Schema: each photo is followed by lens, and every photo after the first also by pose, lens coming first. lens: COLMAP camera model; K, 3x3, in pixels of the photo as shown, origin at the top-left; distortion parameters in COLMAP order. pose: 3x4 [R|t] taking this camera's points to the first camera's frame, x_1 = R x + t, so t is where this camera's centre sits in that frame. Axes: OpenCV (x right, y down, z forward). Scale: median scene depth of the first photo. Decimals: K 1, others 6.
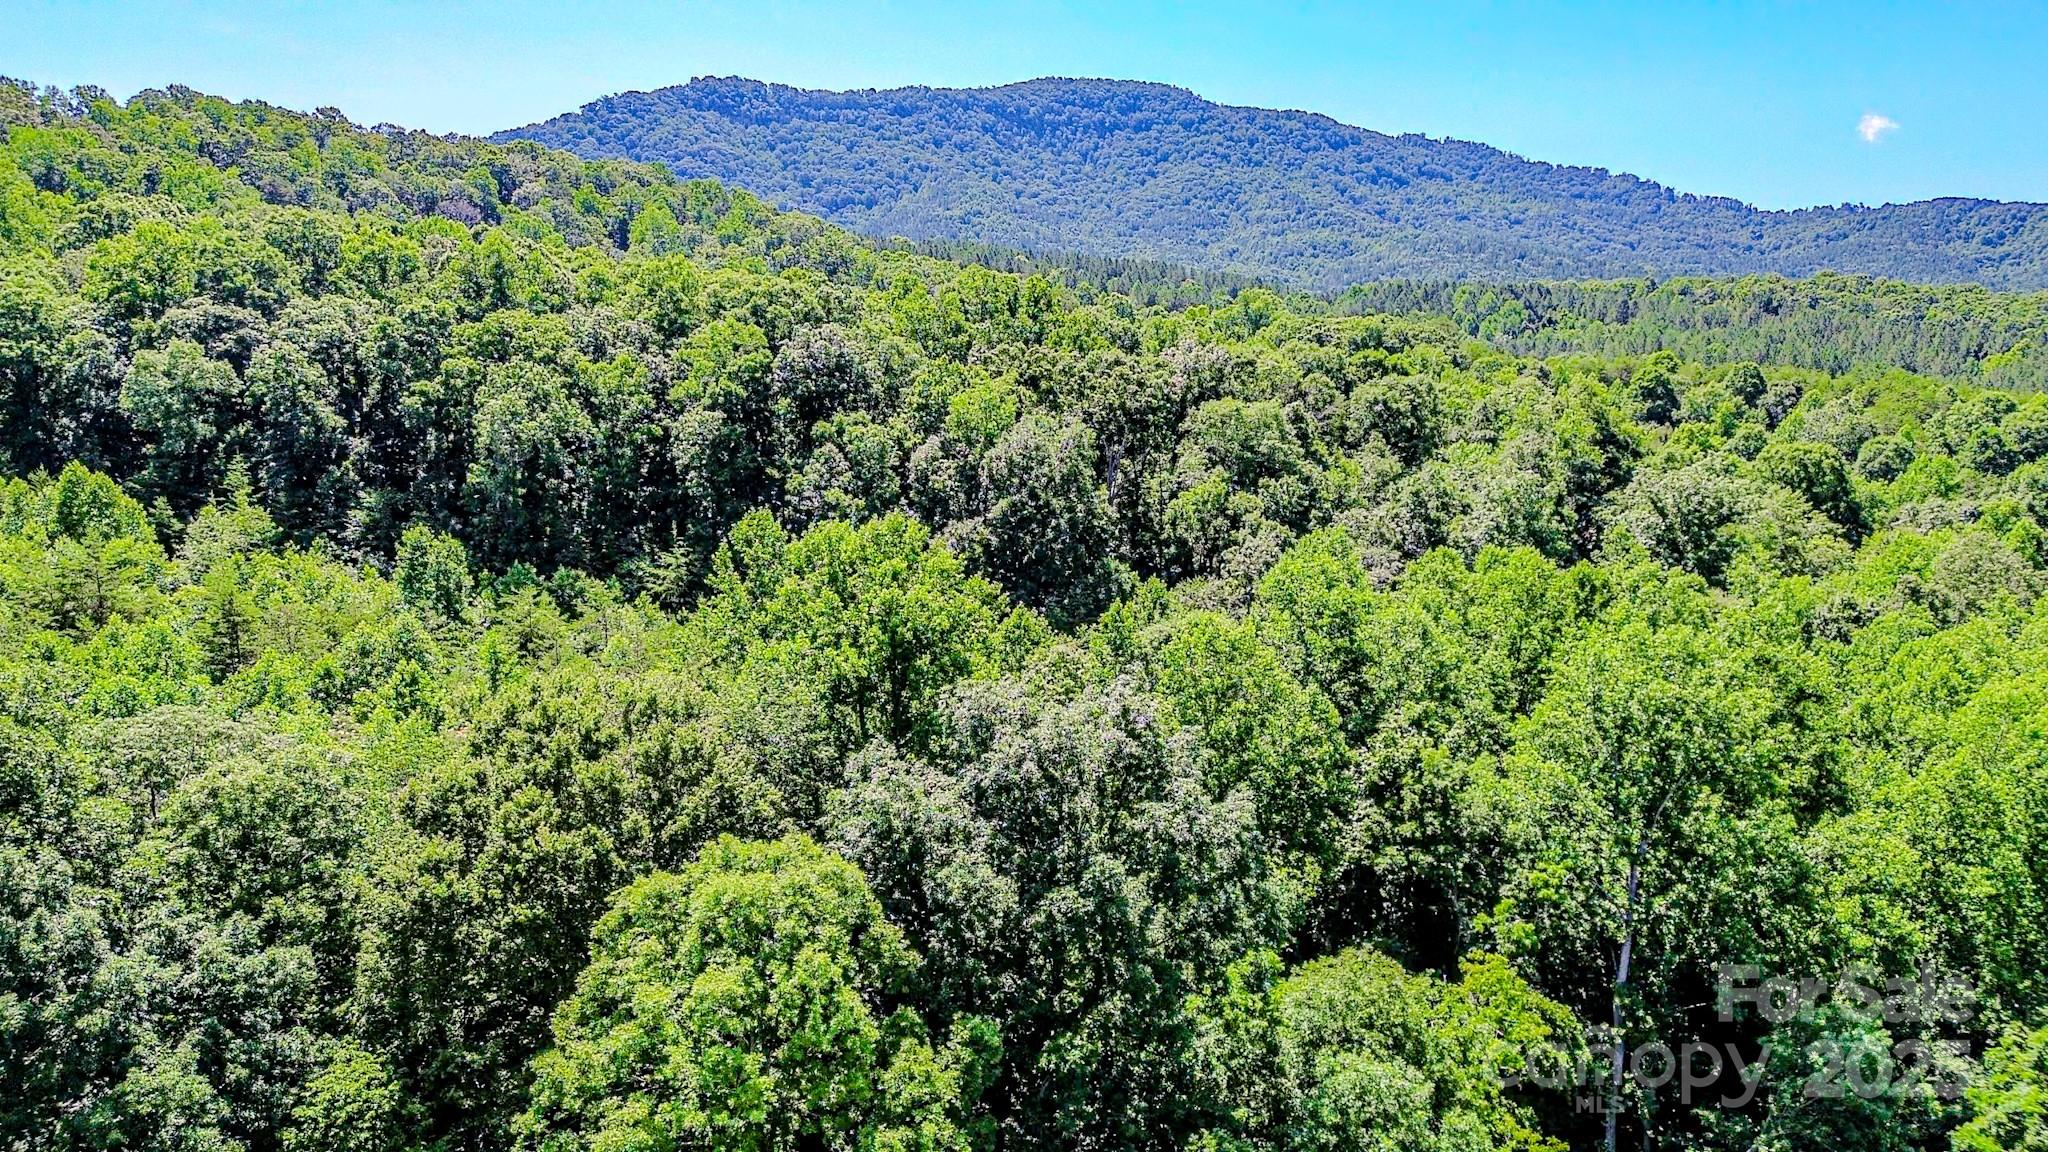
lens RADIAL K [[1452.9, 0, 1031.3], [0, 1452.9, 576.0], [0, 0, 1]] dist [0.064994, -0.063685]
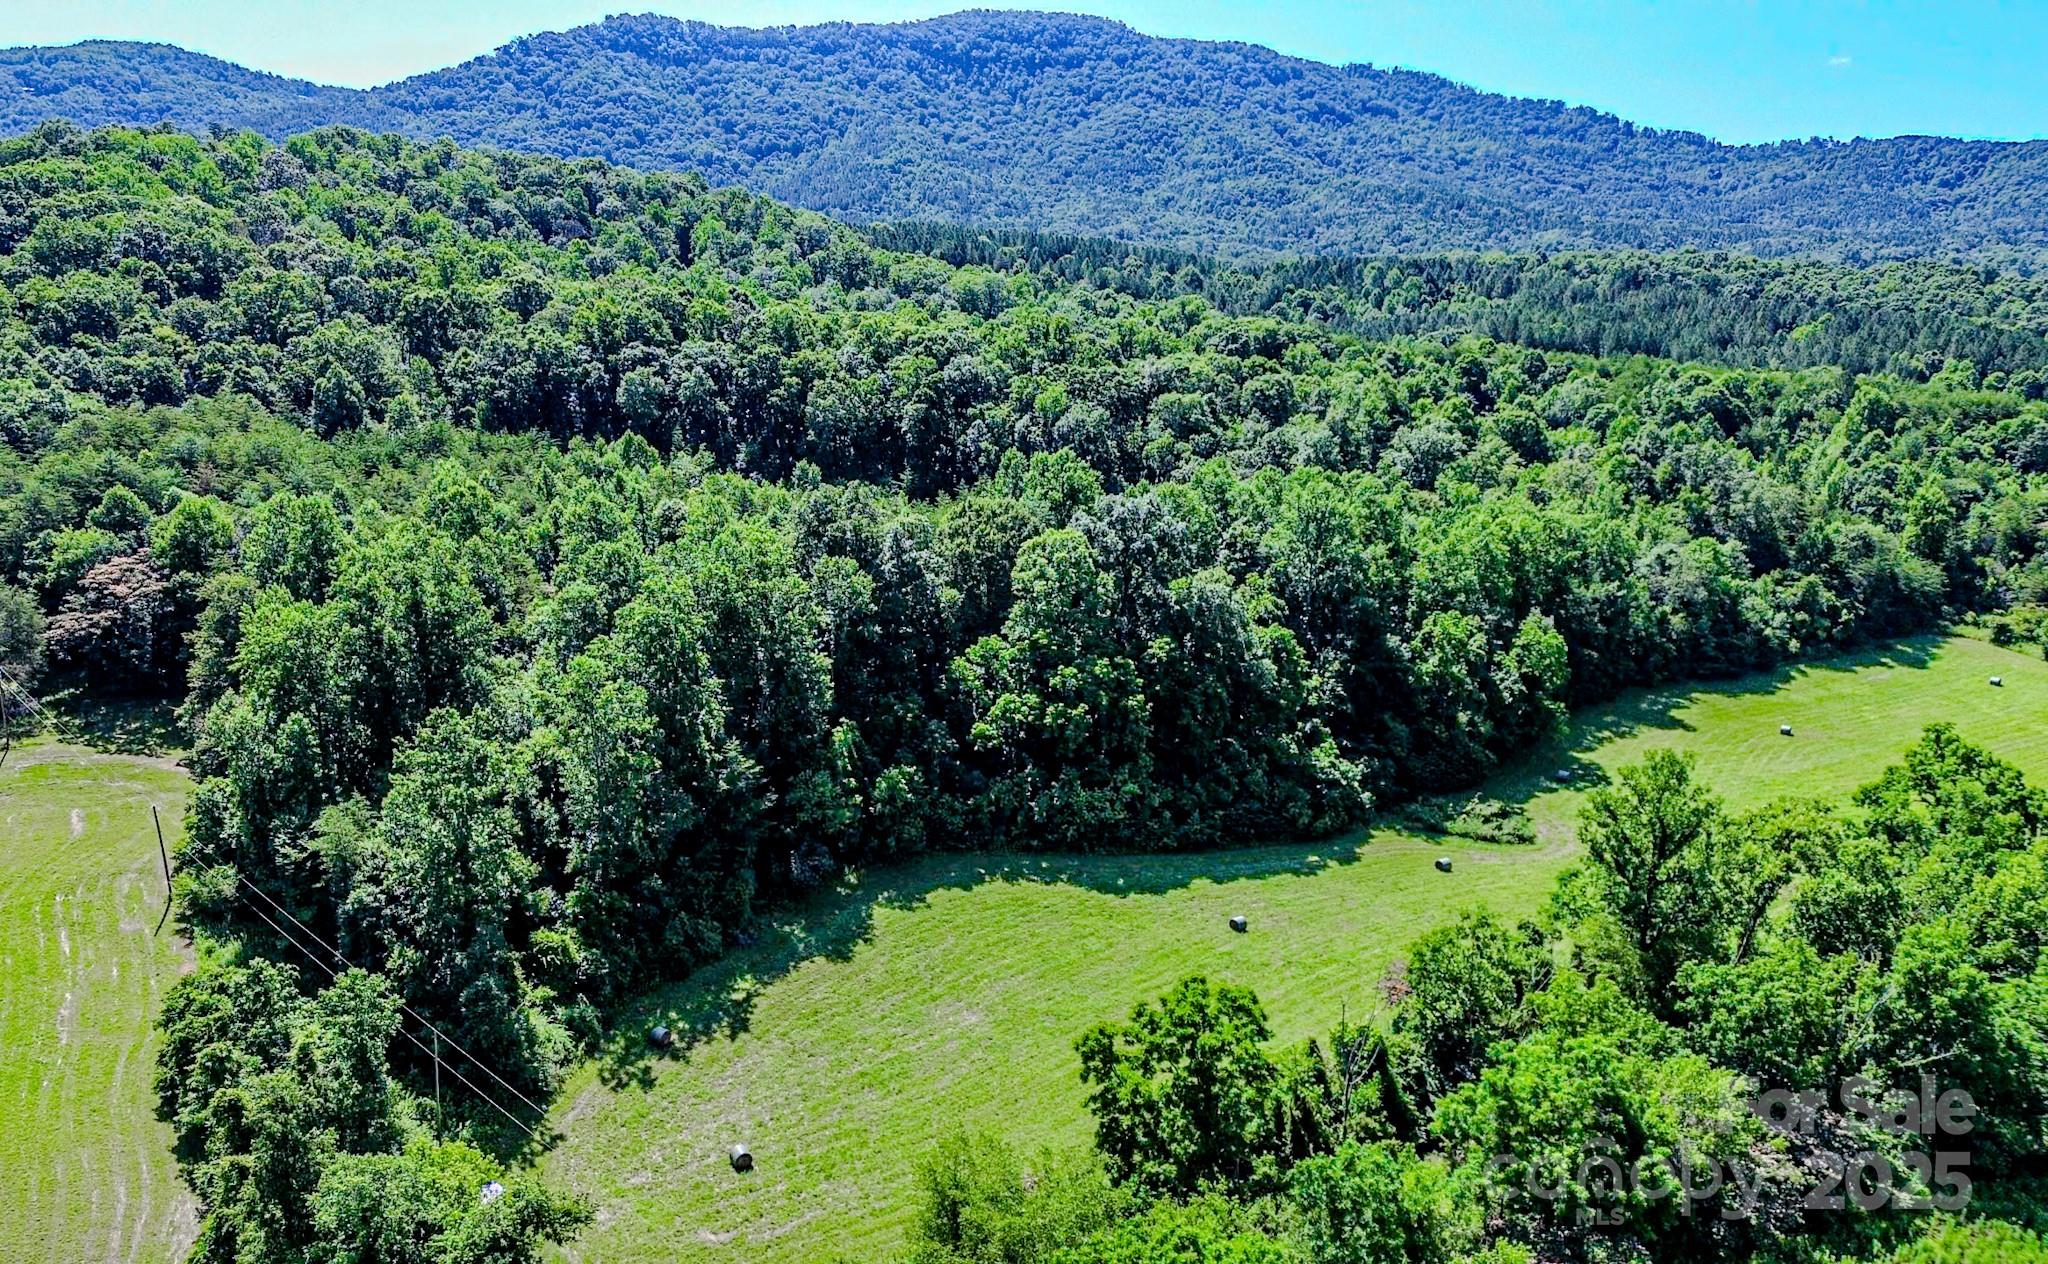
lens RADIAL K [[1596.6, 0, 933.8], [0, 1596.6, 635.0], [0, 0, 1]] dist [0.067655, -0.064735]
pose [[0.999979, -0.003566, -0.005433, -0.058669], [0.003877, 0.998293, 0.058268, 0.024780], [0.005216, -0.058288, 0.998286, -0.386910]]
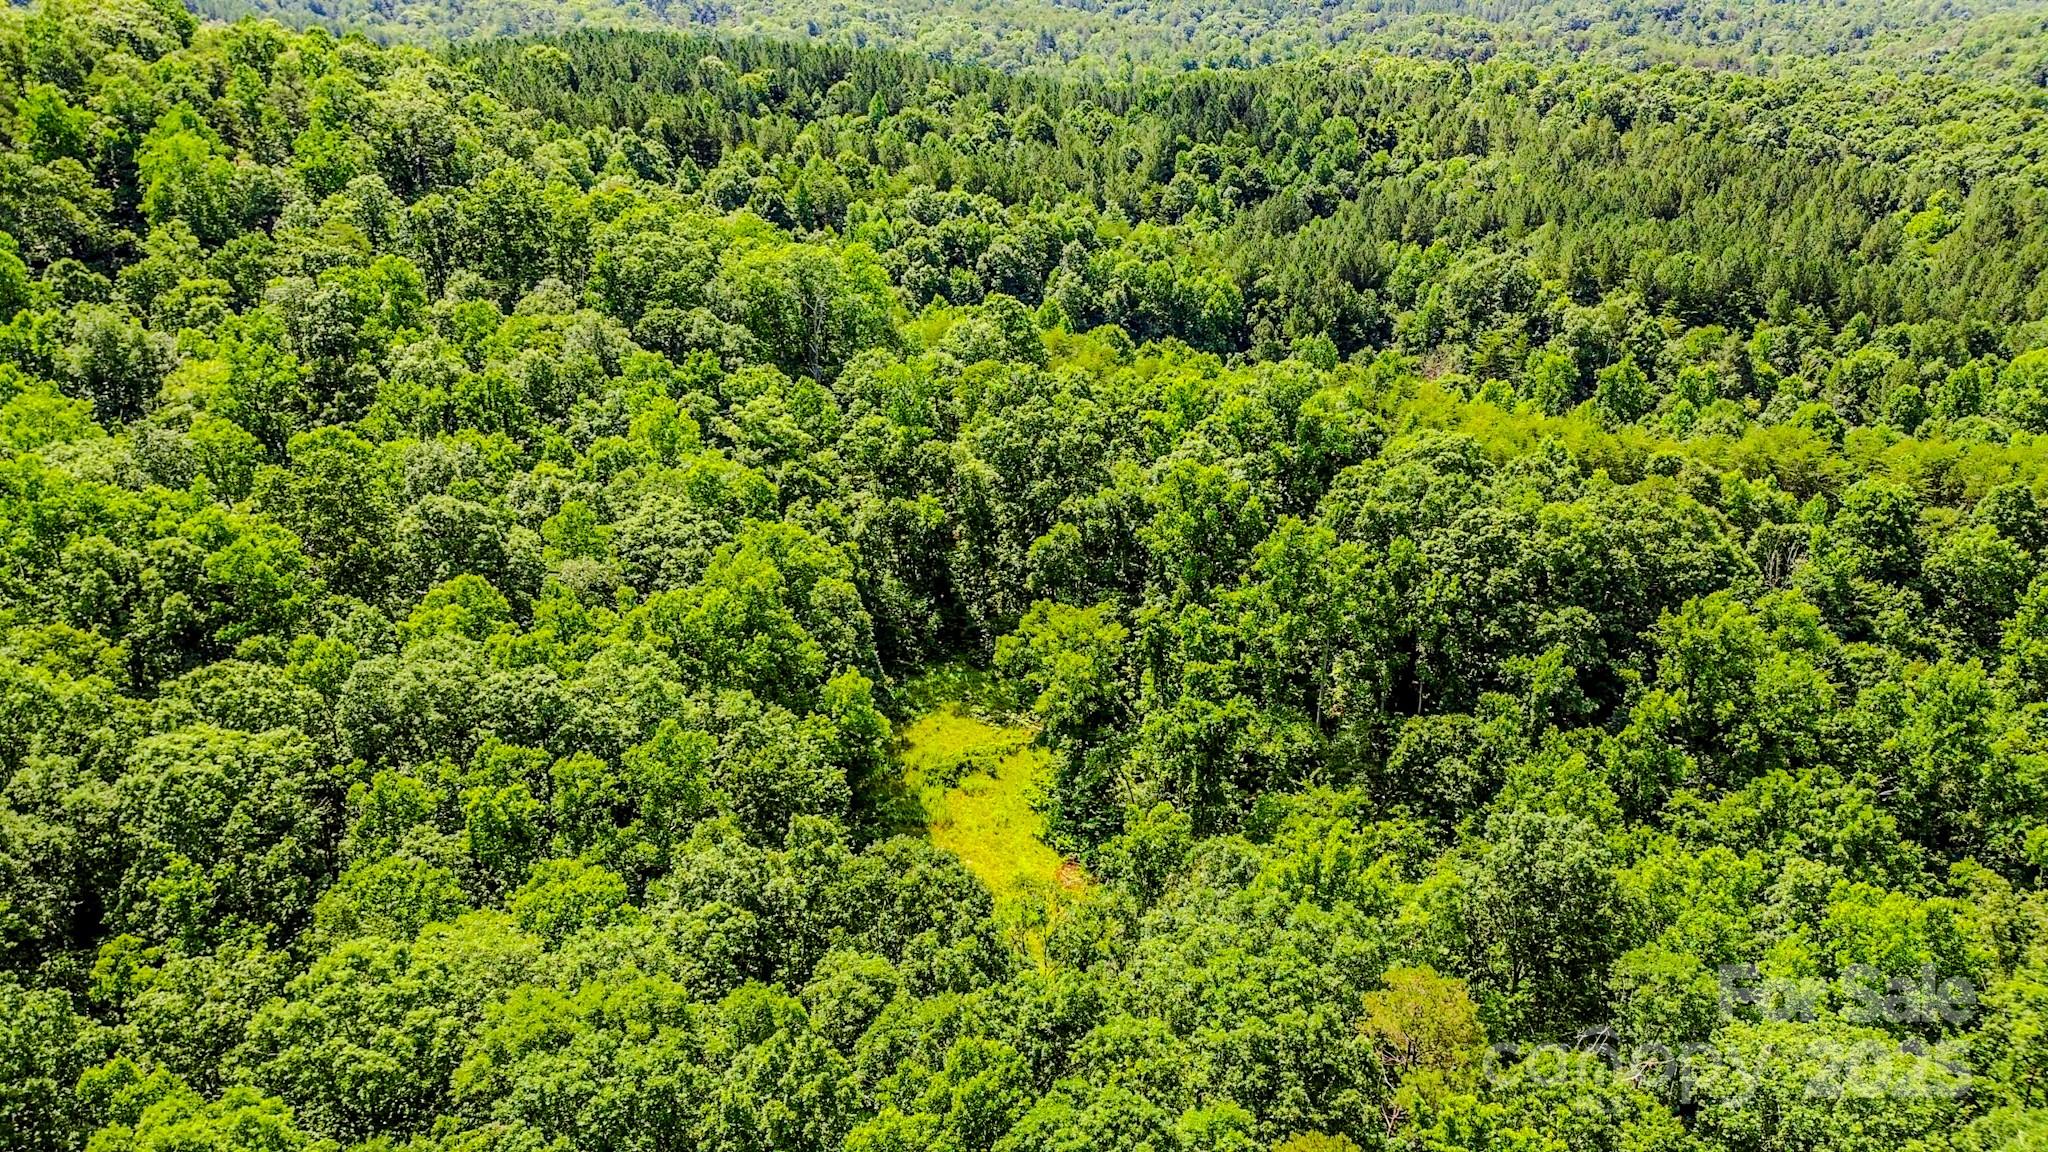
lens RADIAL K [[1452.9, 0, 1030.9], [0, 1452.9, 572.5], [0, 0, 1]] dist [0.064994, -0.063685]
pose [[0.965053, -0.109687, 0.237996, -0.083883], [0.053294, 0.971357, 0.231573, -0.193112], [-0.256579, -0.210796, 0.943256, 0.303513]]
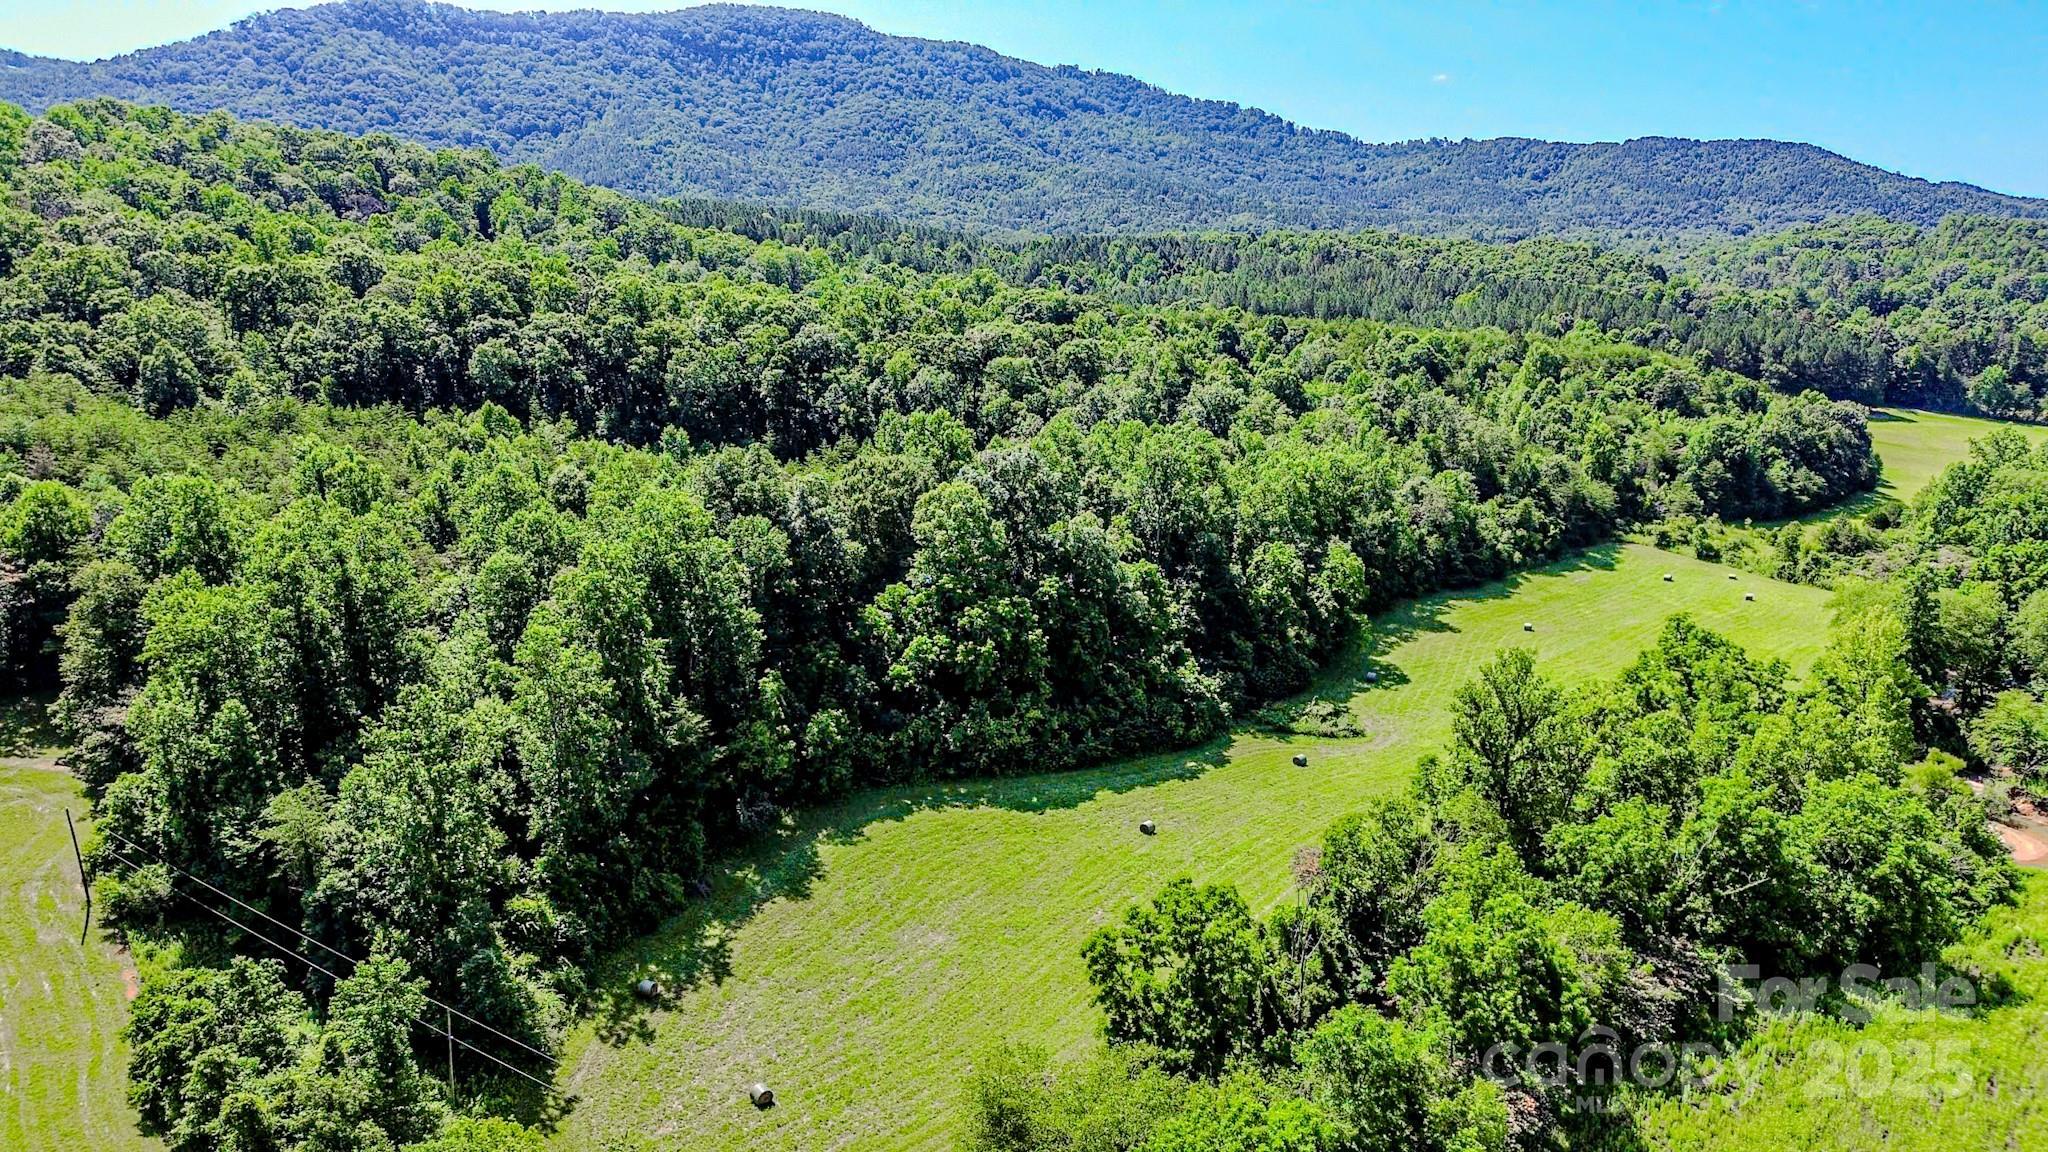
lens RADIAL K [[1452.9, 0, 1036.8], [0, 1452.9, 578.6], [0, 0, 1]] dist [0.064994, -0.063685]
pose [[0.974326, -0.055801, 0.218116, -0.103587], [0.042861, 0.997054, 0.063617, 0.023408], [-0.221023, -0.052635, 0.973847, -0.376461]]
